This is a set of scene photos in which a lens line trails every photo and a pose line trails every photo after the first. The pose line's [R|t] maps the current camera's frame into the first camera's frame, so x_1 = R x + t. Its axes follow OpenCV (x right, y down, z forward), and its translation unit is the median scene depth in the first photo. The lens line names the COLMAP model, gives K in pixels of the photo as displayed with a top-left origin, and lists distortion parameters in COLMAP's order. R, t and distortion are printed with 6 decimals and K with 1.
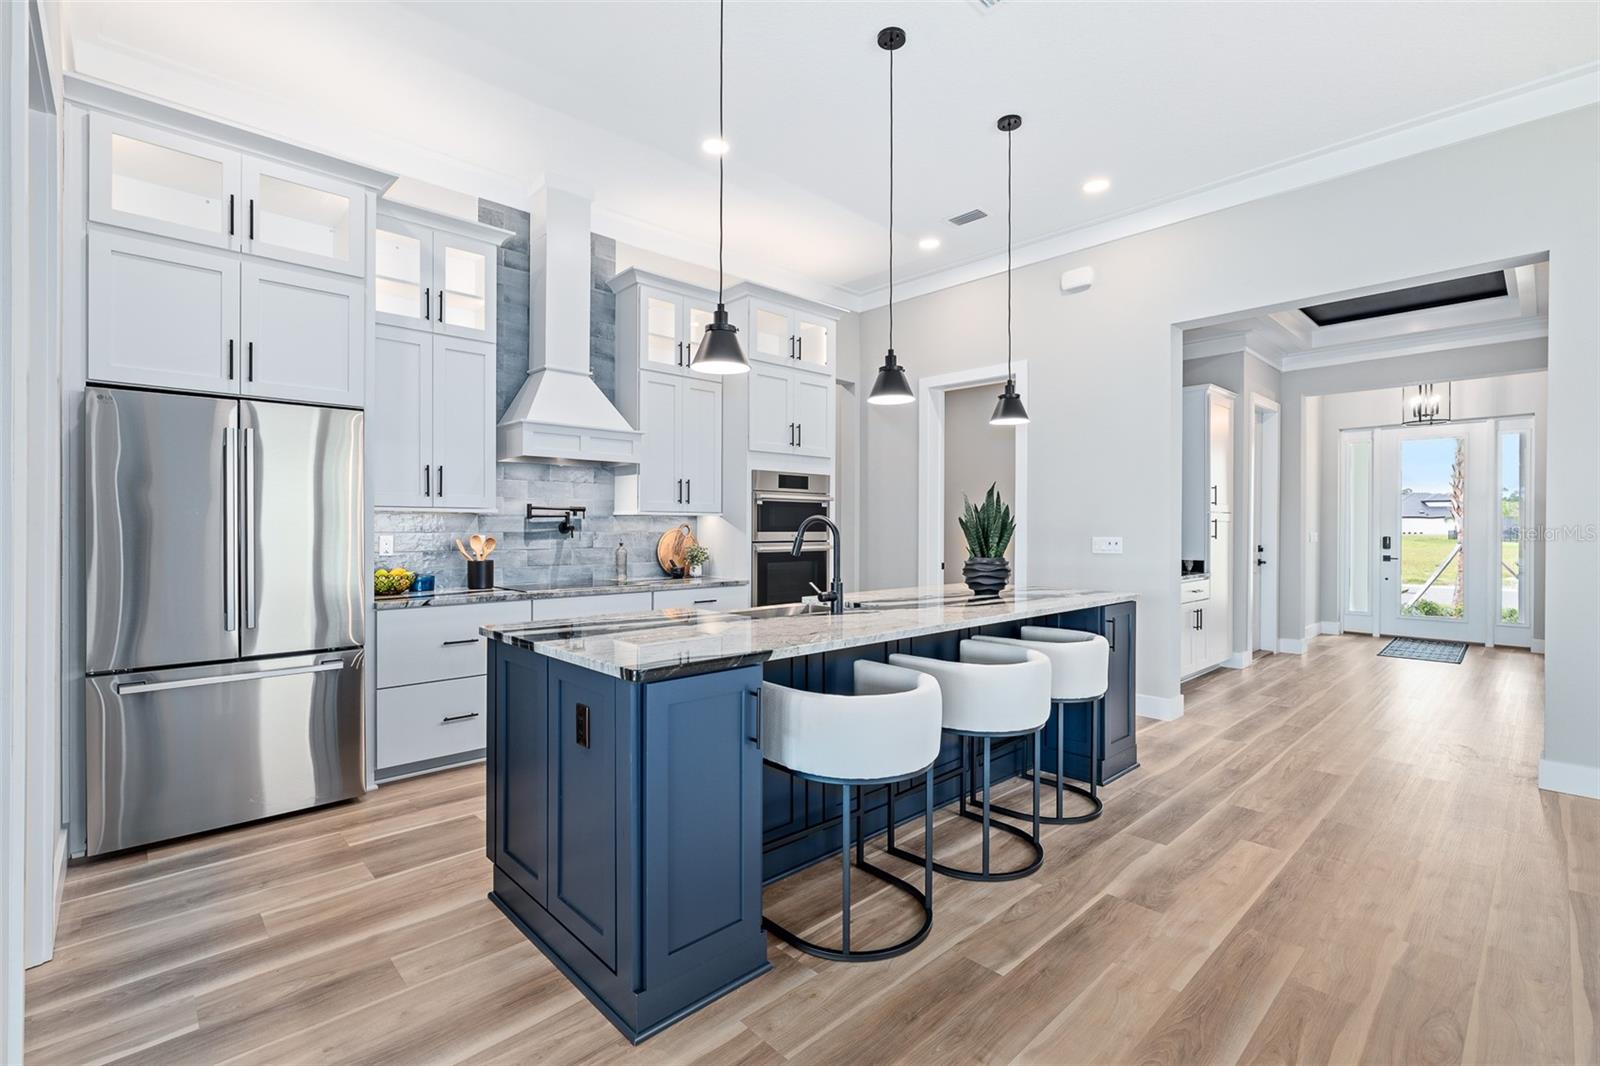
lens RADIAL K [[720.6, 0, 799.3], [0, 720.6, 528.0], [0, 0, 1]] dist [-0.006719, 0.003337]
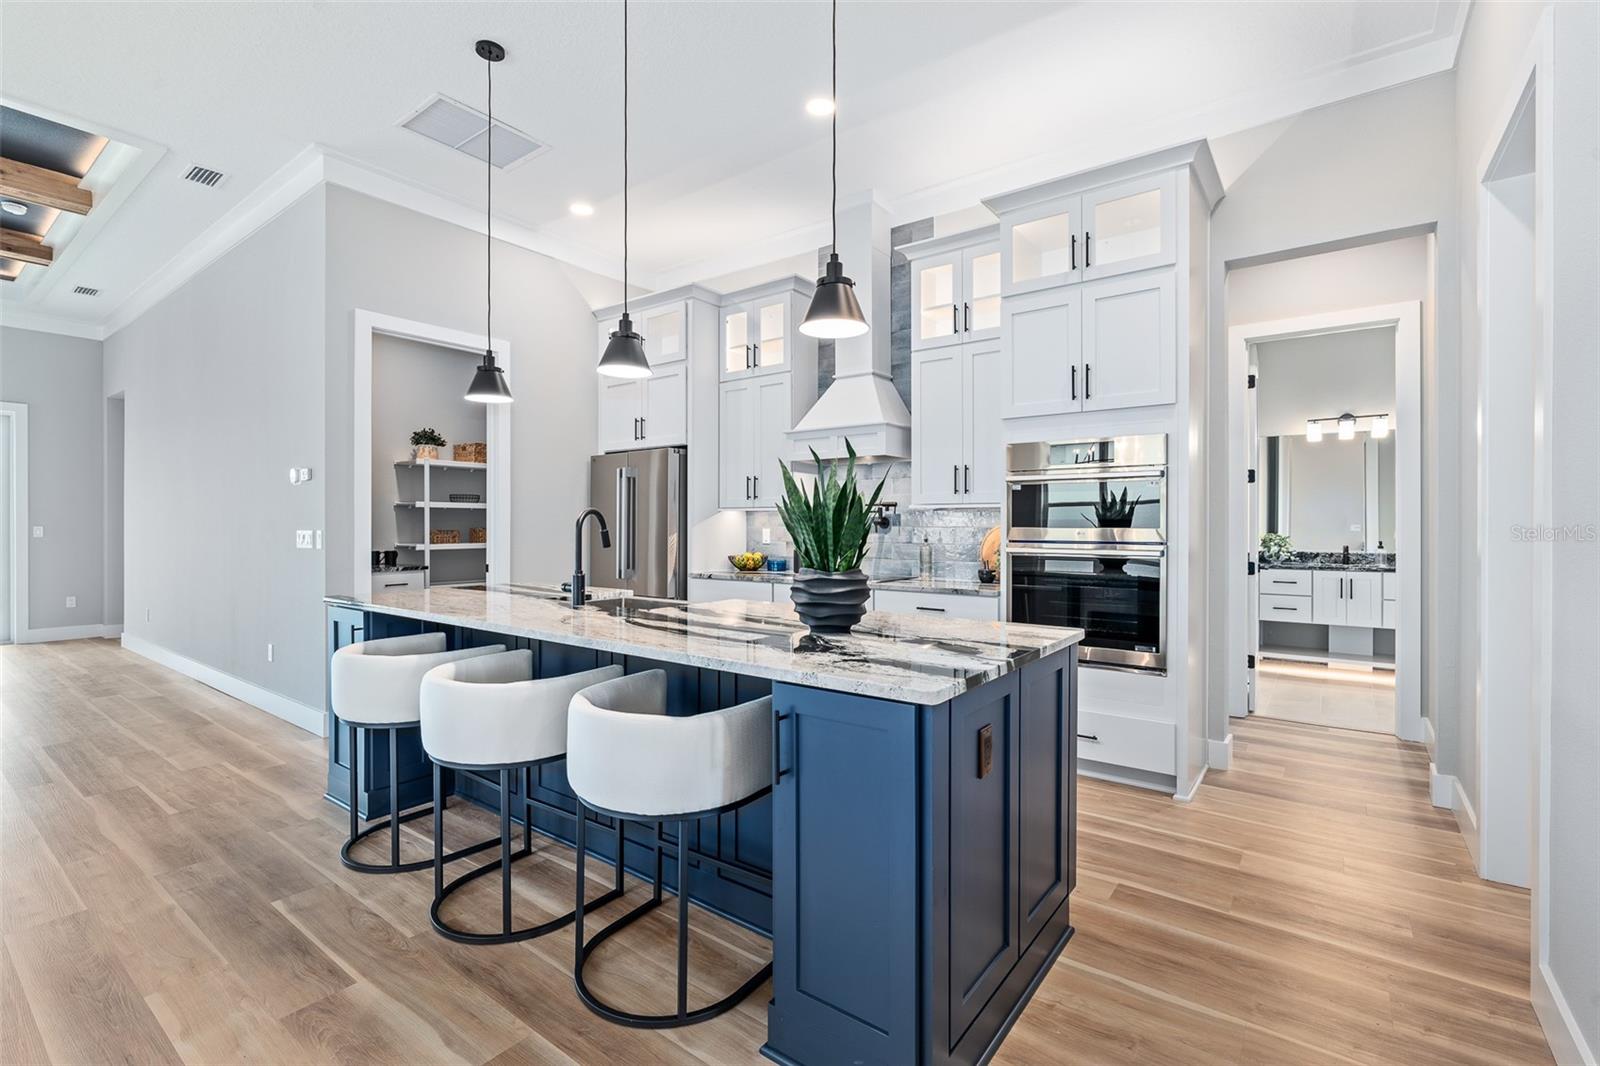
lens RADIAL K [[720.6, 0, 800.5], [0, 720.6, 524.7], [0, 0, 1]] dist [-0.006719, 0.003337]
pose [[0.166596, -0.000996, -0.986025, 0.705863], [-0.001296, 0.999998, -0.001229, 0.004126], [0.986024, 0.001483, 0.166594, 0.739365]]
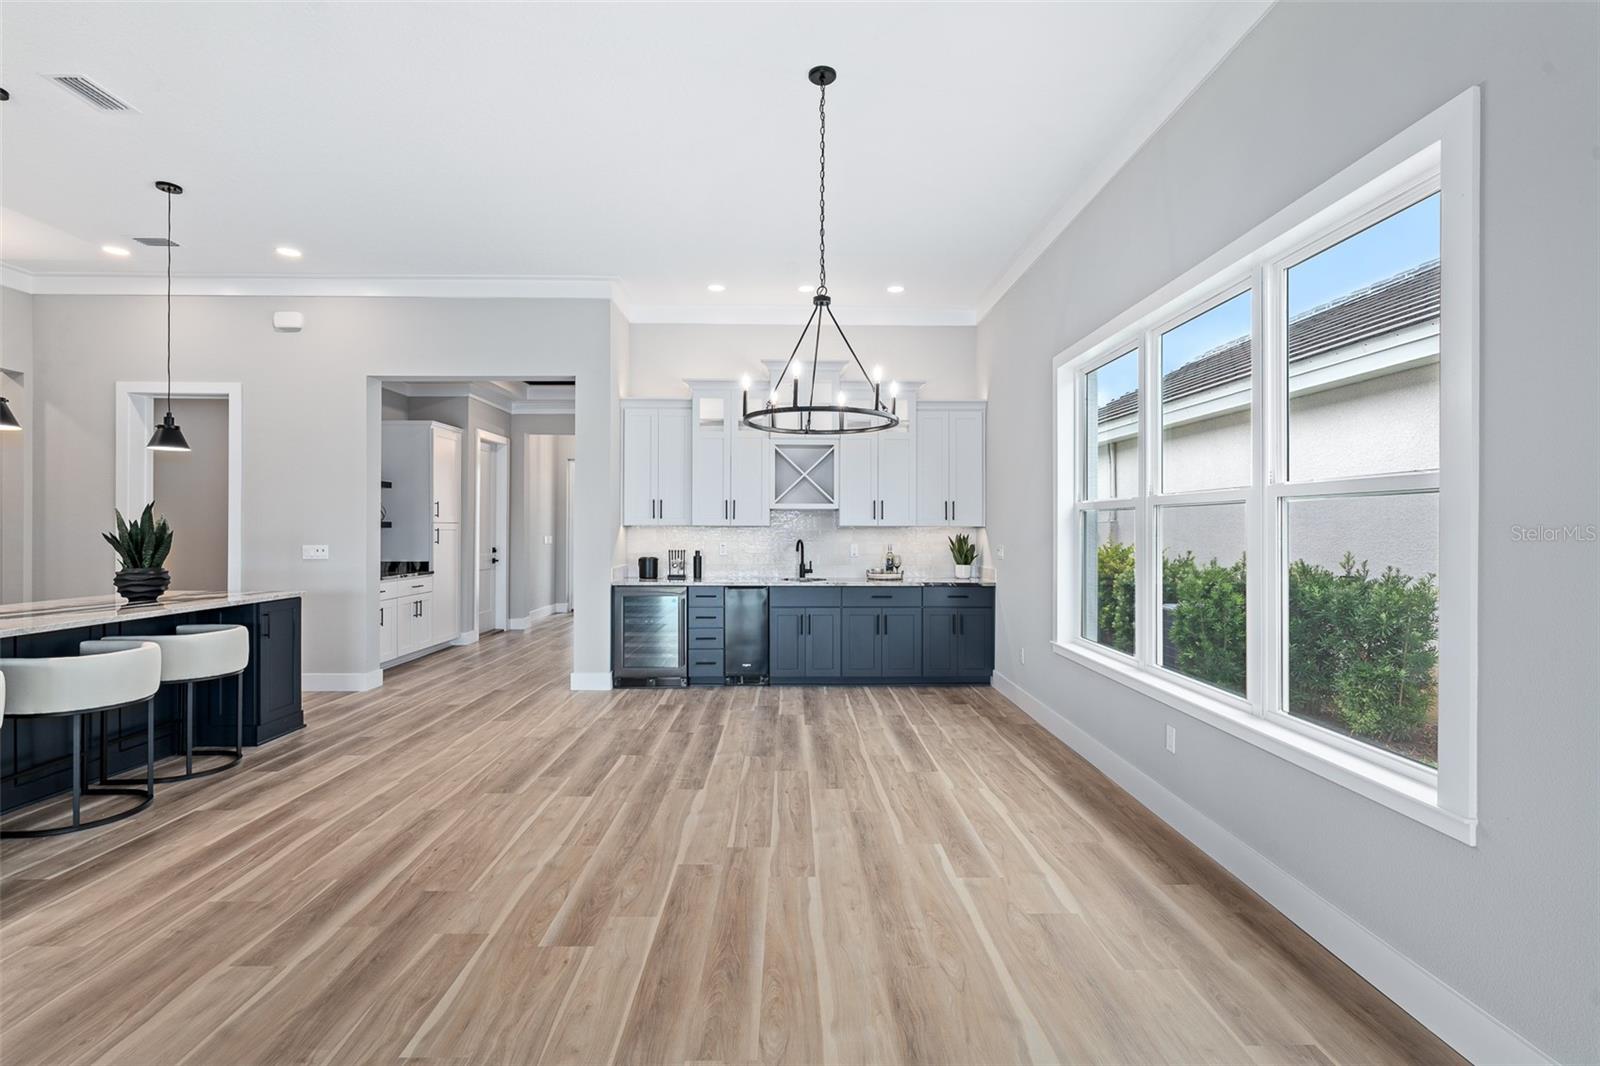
lens RADIAL K [[720.6, 0, 800.2], [0, 720.6, 528.7], [0, 0, 1]] dist [-0.006719, 0.003337]
pose [[0.677713, -0.001002, 0.735326, 0.110459], [-0.000736, 0.999998, 0.002041, -0.019612], [-0.735326, -0.001925, 0.677711, -0.431368]]
